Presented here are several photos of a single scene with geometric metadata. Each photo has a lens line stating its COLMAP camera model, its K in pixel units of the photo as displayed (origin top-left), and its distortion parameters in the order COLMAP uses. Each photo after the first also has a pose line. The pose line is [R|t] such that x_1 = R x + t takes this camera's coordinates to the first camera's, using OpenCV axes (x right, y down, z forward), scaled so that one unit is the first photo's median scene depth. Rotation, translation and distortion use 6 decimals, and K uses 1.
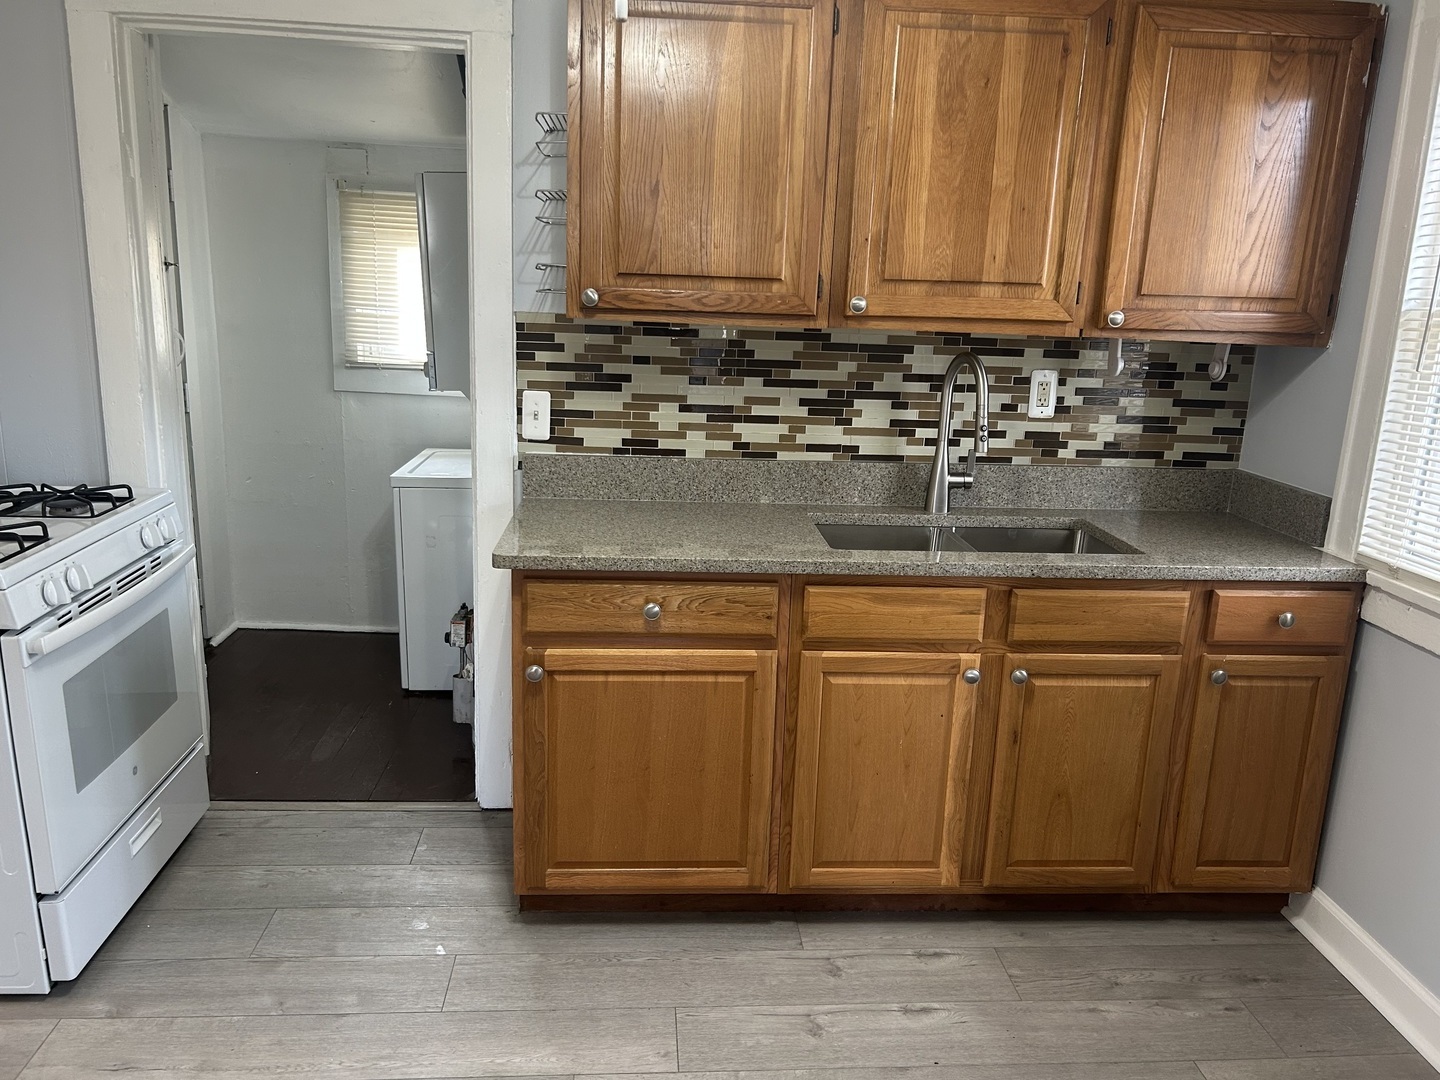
lens RADIAL K [[1093.9, 0, 724.6], [0, 1093.9, 546.7], [0, 0, 1]] dist [0.060010, -0.065204]
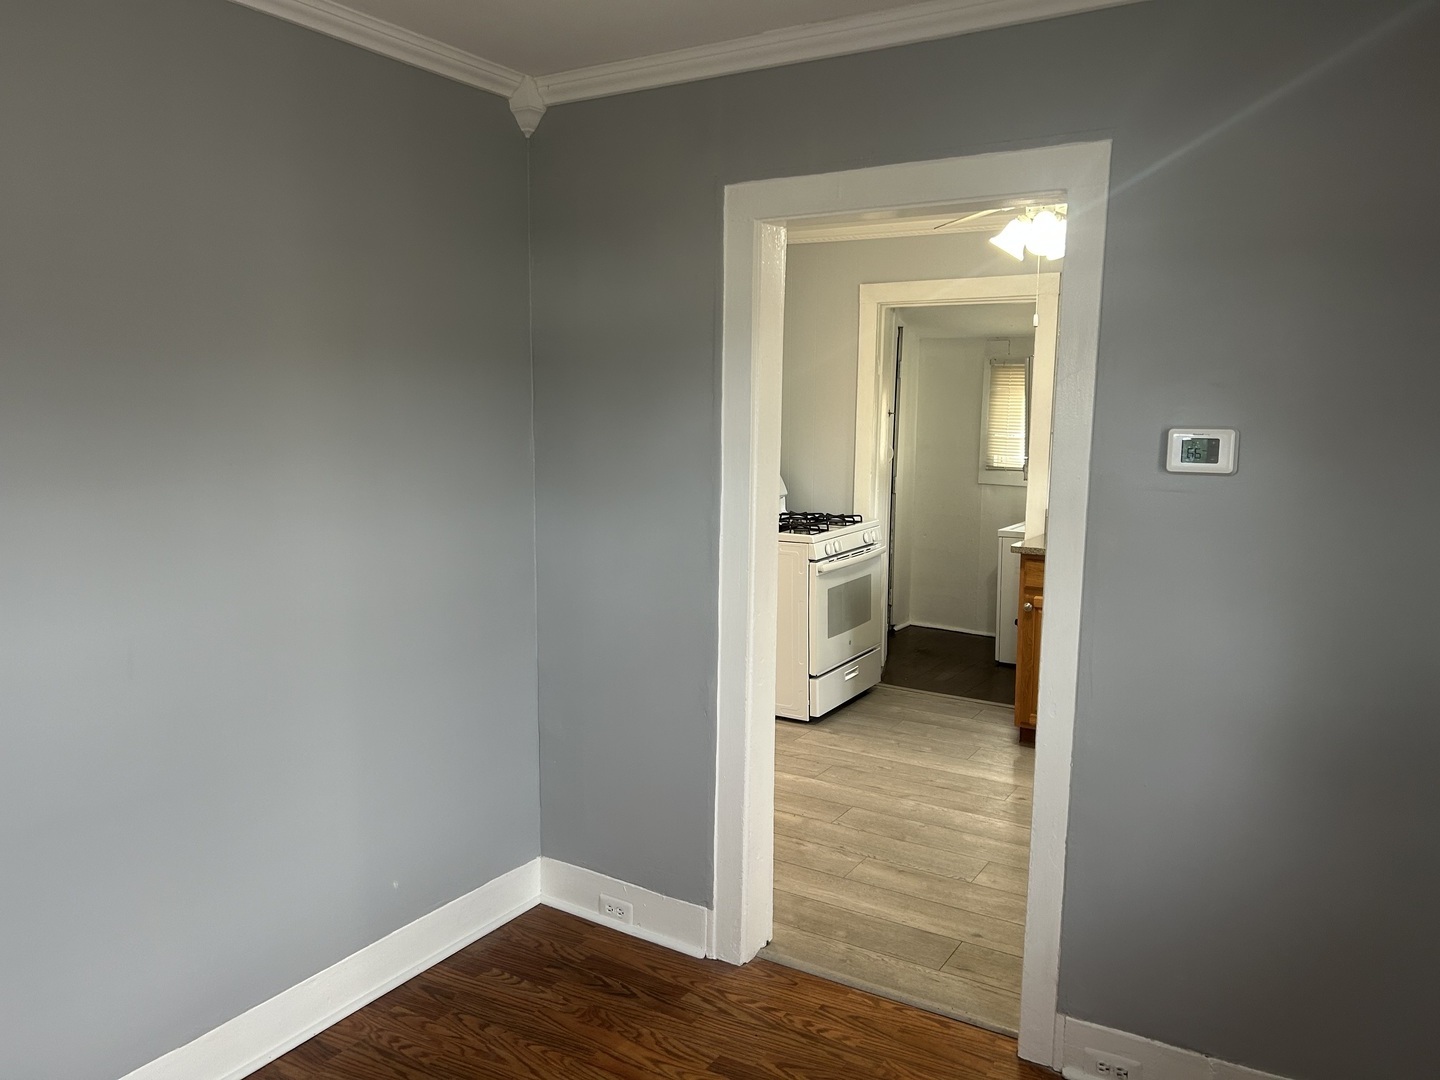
lens RADIAL K [[1093.9, 0, 724.6], [0, 1093.9, 546.7], [0, 0, 1]] dist [0.060010, -0.065204]
pose [[0.811055, 0.047807, -0.583014, 0.460552], [-0.115427, 0.990139, -0.079383, 0.193730], [0.573469, 0.131680, 0.808575, -0.813680]]
